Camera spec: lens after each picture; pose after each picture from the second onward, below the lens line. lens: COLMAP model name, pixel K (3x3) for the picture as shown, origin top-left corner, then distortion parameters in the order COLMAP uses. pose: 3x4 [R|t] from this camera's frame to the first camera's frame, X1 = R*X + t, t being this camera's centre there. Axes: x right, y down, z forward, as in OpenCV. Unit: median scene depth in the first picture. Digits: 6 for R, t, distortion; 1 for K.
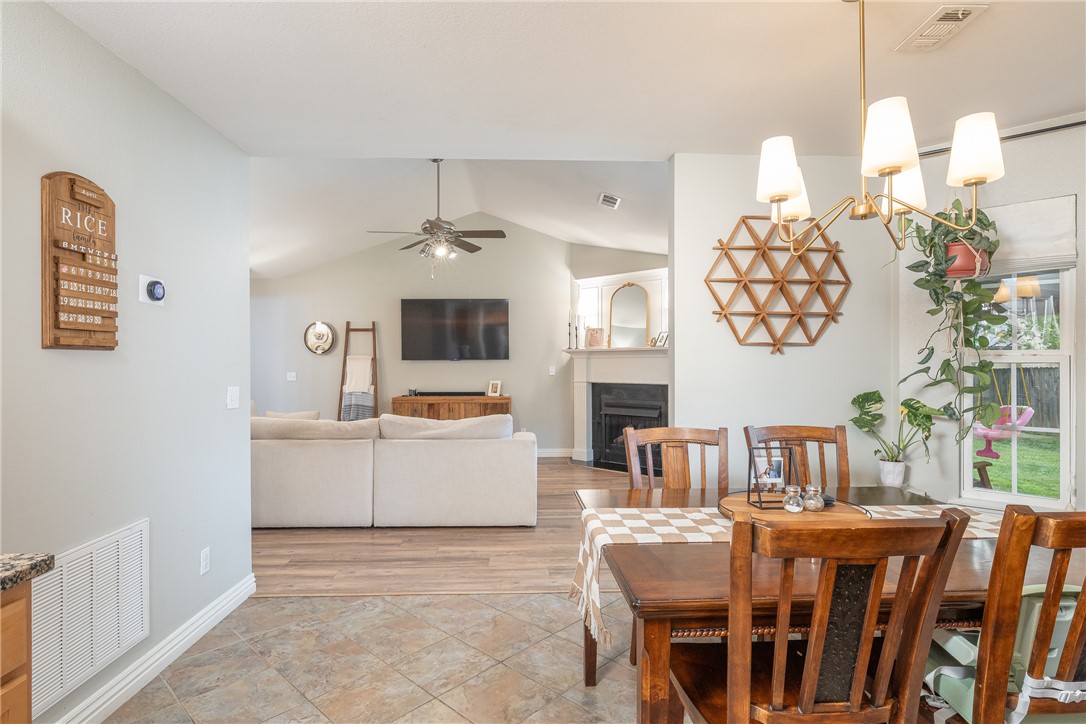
lens RADIAL K [[547.3, 0, 562.6], [0, 547.3, 362.8], [0, 0, 1]] dist [-0.002342, -0.000847]
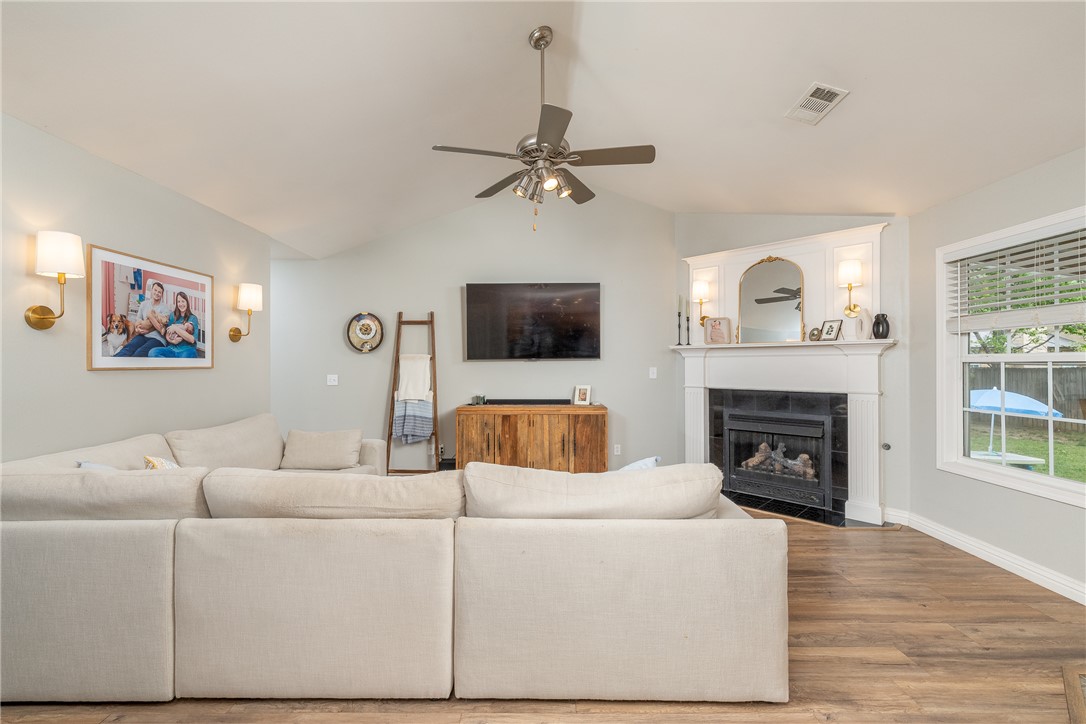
lens RADIAL K [[462.4, 0, 565.1], [0, 462.4, 360.8], [0, 0, 1]] dist [0.003731, 0.000455]
pose [[0.999556, -0.001447, -0.029757, -0.130710], [0.001357, 0.999994, -0.003043, -0.001034], [0.029761, 0.003001, 0.999553, 0.328579]]
